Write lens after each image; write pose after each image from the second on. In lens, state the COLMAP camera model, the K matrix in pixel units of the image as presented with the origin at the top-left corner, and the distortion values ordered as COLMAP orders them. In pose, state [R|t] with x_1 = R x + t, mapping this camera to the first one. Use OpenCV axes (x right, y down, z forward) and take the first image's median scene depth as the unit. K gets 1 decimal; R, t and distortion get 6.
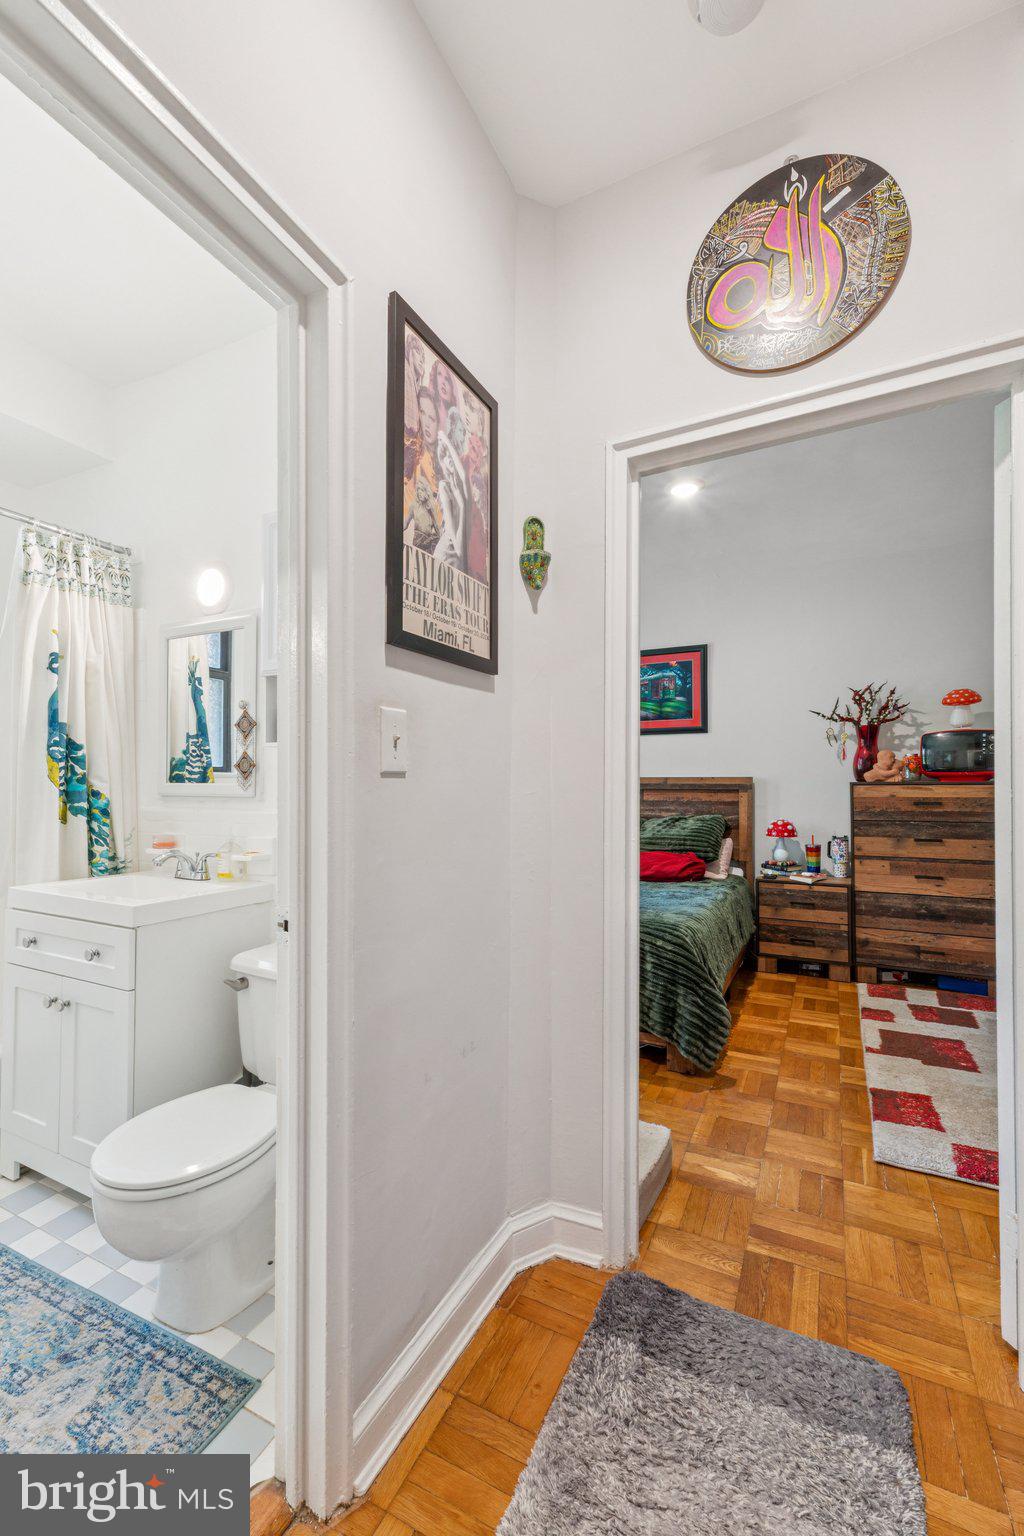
lens RADIAL K [[657.3, 0, 488.6], [0, 657.3, 785.0], [0, 0, 1]] dist [0.013118, -0.002546]
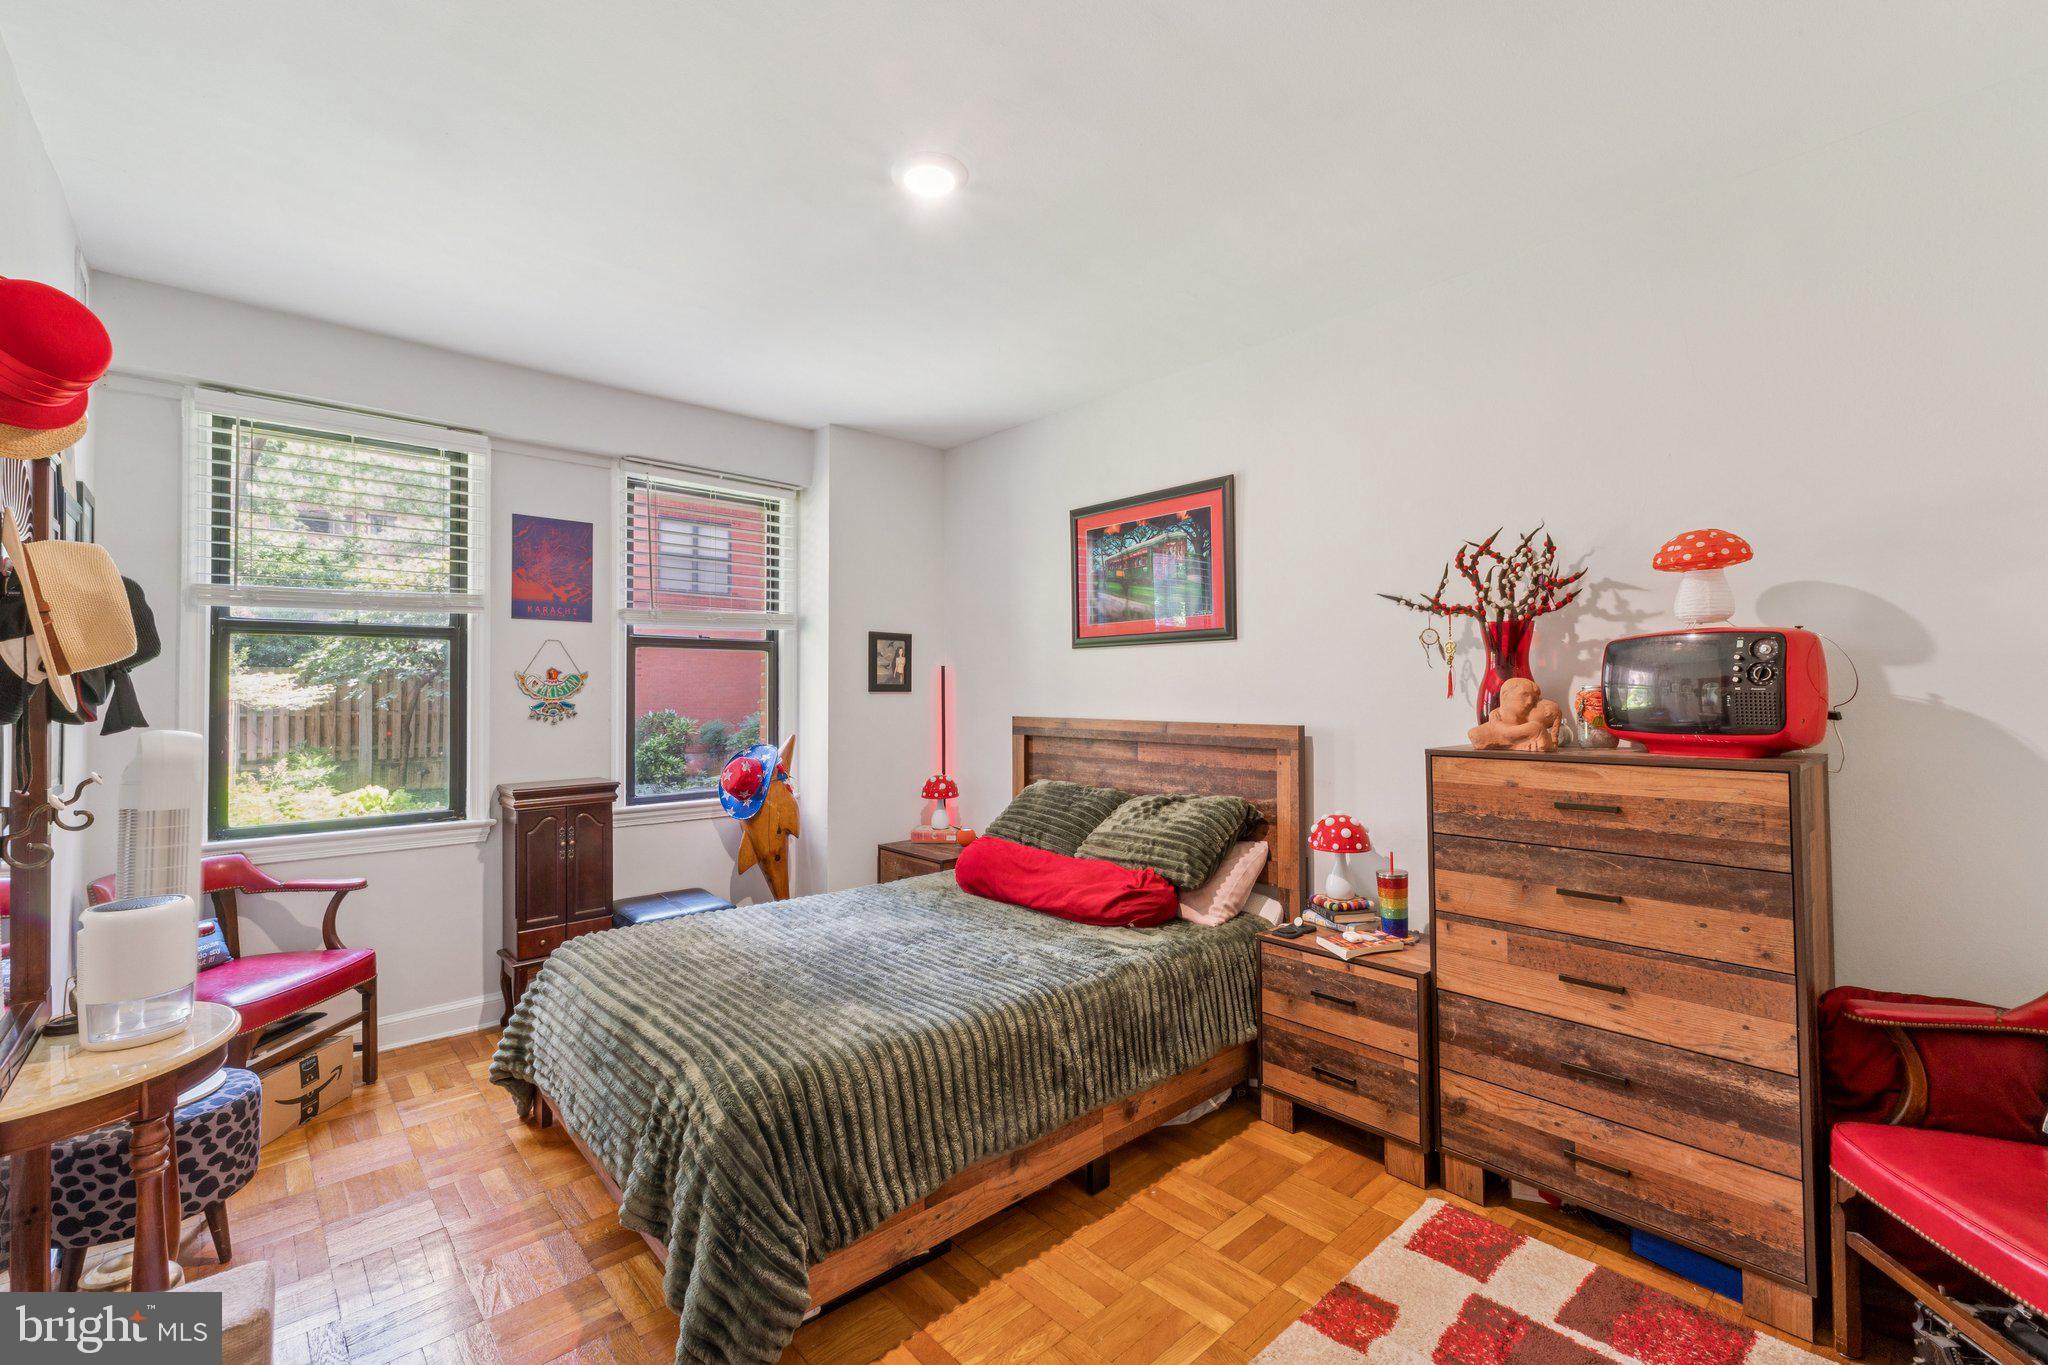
lens RADIAL K [[876.4, 0, 1004.7], [0, 876.4, 681.3], [0, 0, 1]] dist [0.013118, -0.002546]
pose [[0.932245, -0.009530, -0.361702, 0.511938], [0.006859, 0.999939, -0.008665, -0.049904], [0.361762, 0.005597, 0.932254, 0.332009]]
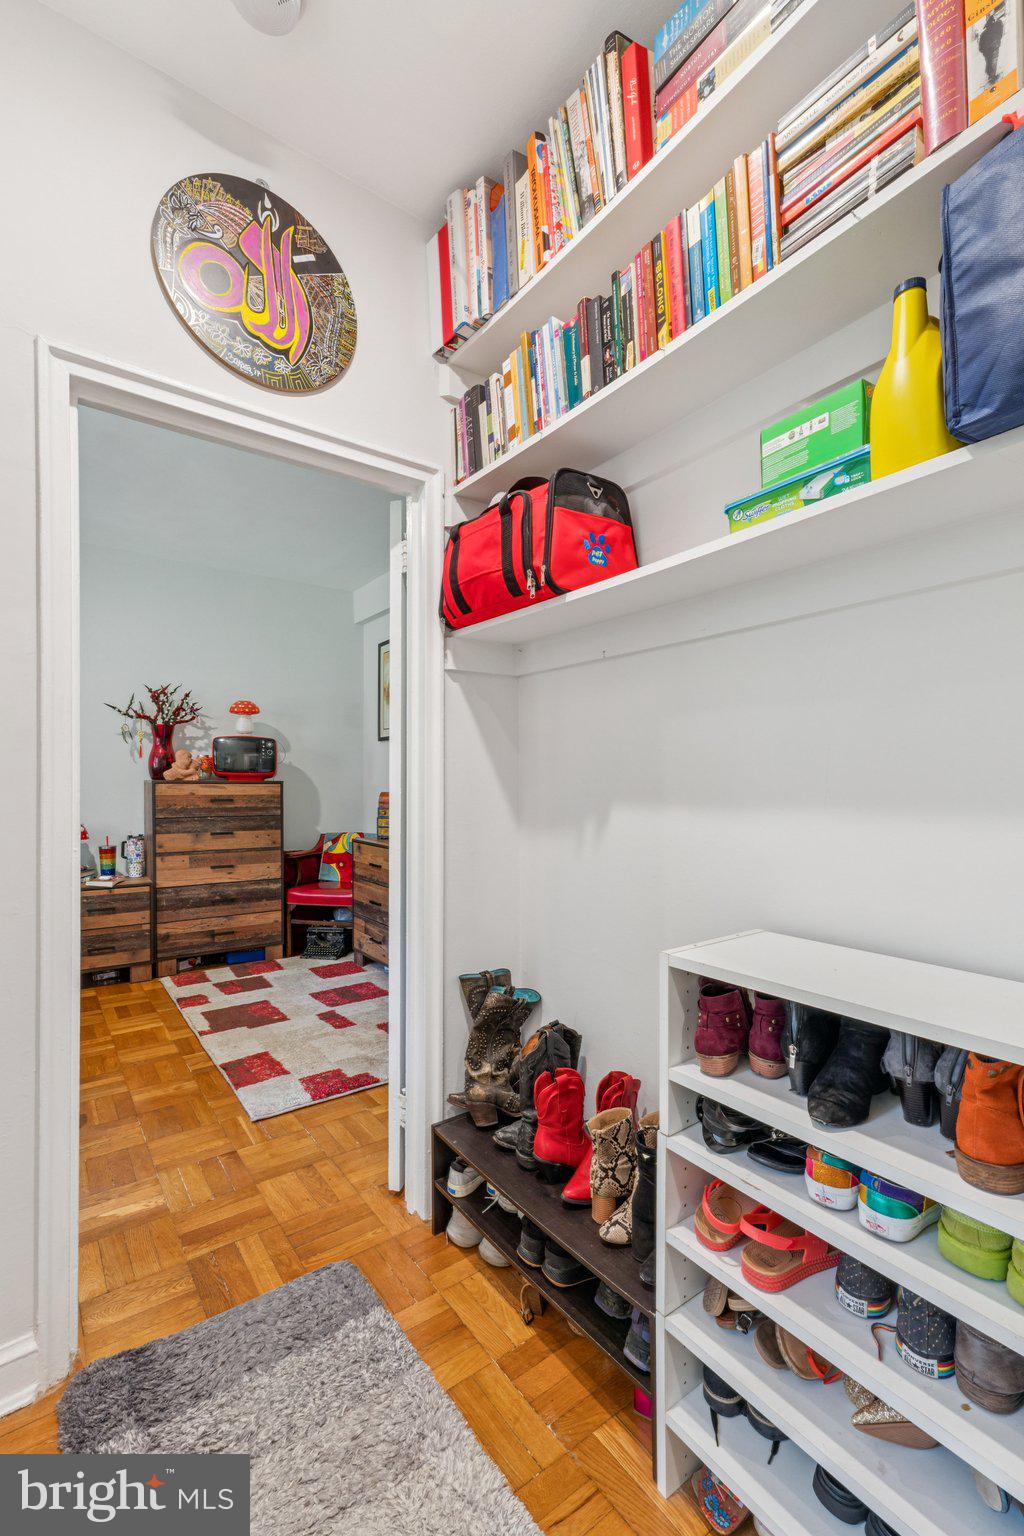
lens RADIAL K [[657.3, 0, 523.3], [0, 657.3, 795.0], [0, 0, 1]] dist [0.013118, -0.002546]
pose [[0.442102, -0.008155, 0.896928, -0.103509], [-0.007842, 0.999885, 0.012957, 0.000512], [-0.896931, -0.012762, 0.441987, 0.054116]]
